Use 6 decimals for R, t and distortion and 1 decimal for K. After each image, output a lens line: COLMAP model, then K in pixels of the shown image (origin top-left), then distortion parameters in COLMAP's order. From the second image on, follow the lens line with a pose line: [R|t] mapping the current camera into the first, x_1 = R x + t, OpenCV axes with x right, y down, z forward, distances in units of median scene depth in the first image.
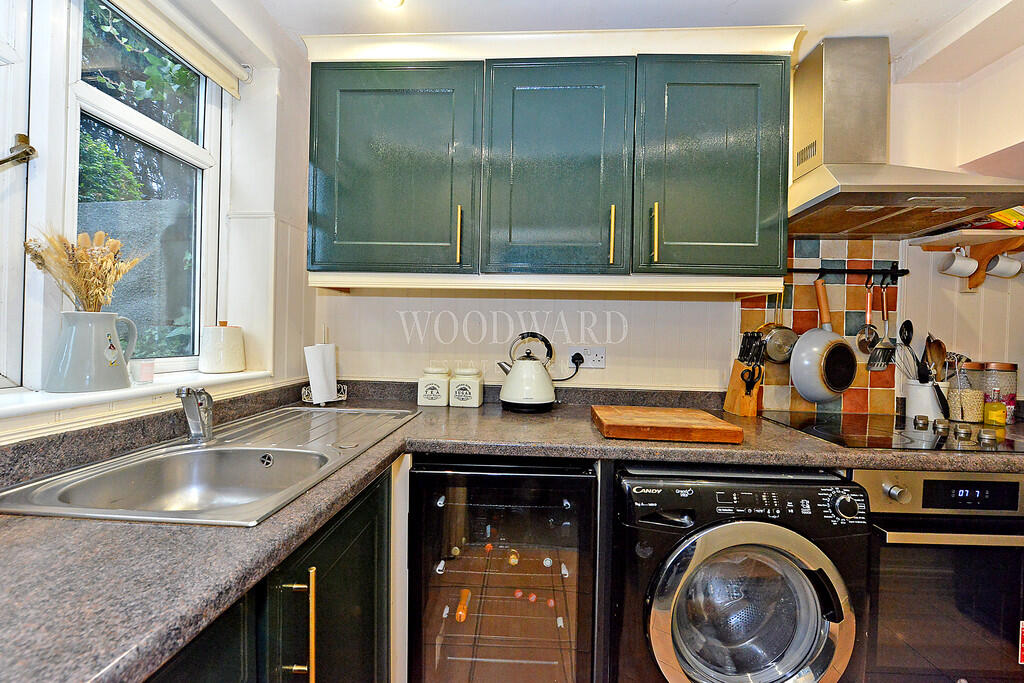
lens RADIAL K [[412.6, 0, 514.3], [0, 412.6, 331.9], [0, 0, 1]] dist [-0.013567, -0.000188]
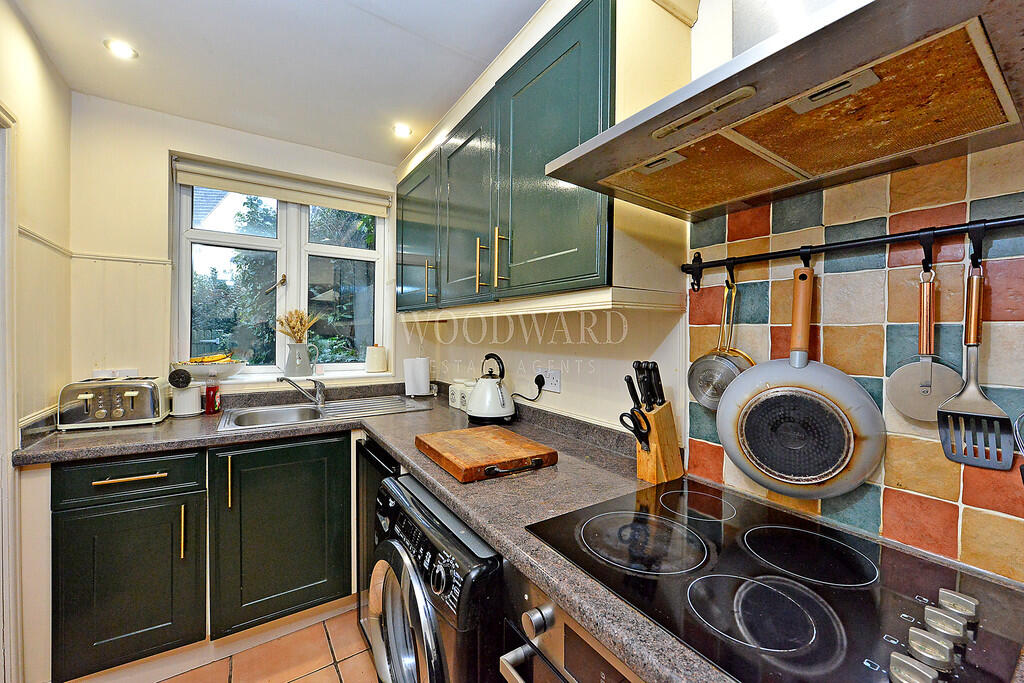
lens RADIAL K [[401.3, 0, 510.9], [0, 401.3, 338.9], [0, 0, 1]] dist [-0.007995, -0.000153]
pose [[0.585013, -0.003965, -0.811015, 0.995911], [0.008811, 0.999960, 0.001467, -0.042514], [0.810976, -0.008004, 0.585024, 0.406113]]
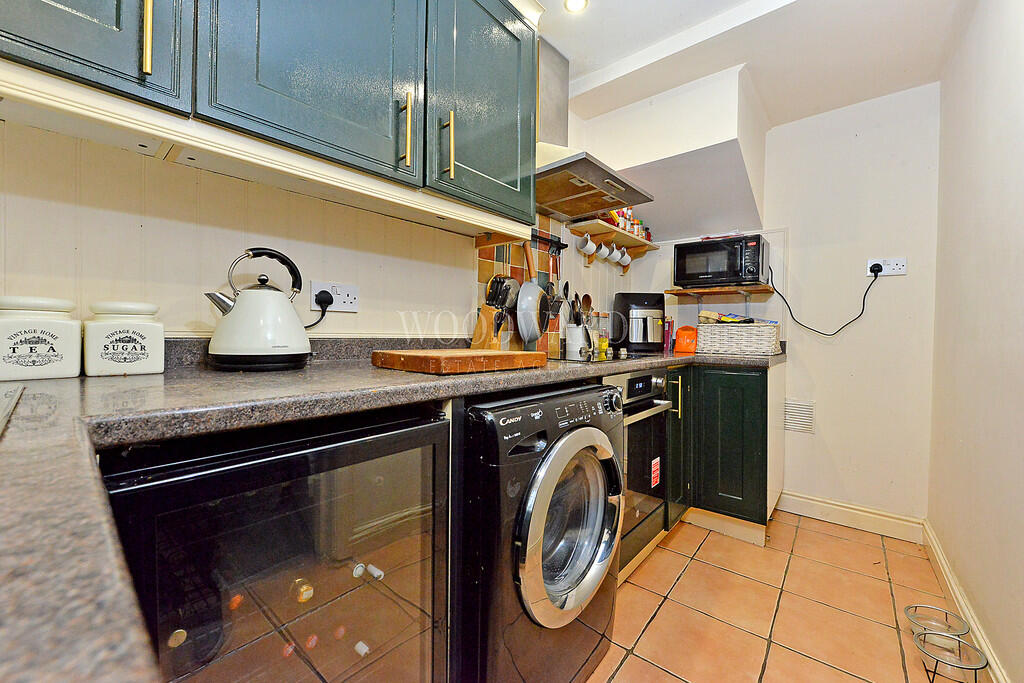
lens RADIAL K [[401.3, 0, 510.9], [0, 401.3, 338.9], [0, 0, 1]] dist [-0.007995, -0.000153]
pose [[0.615343, -0.025113, 0.787859, -0.227692], [-0.000216, 0.999487, 0.032027, 0.124985], [-0.788259, -0.019878, 0.615022, 0.323219]]
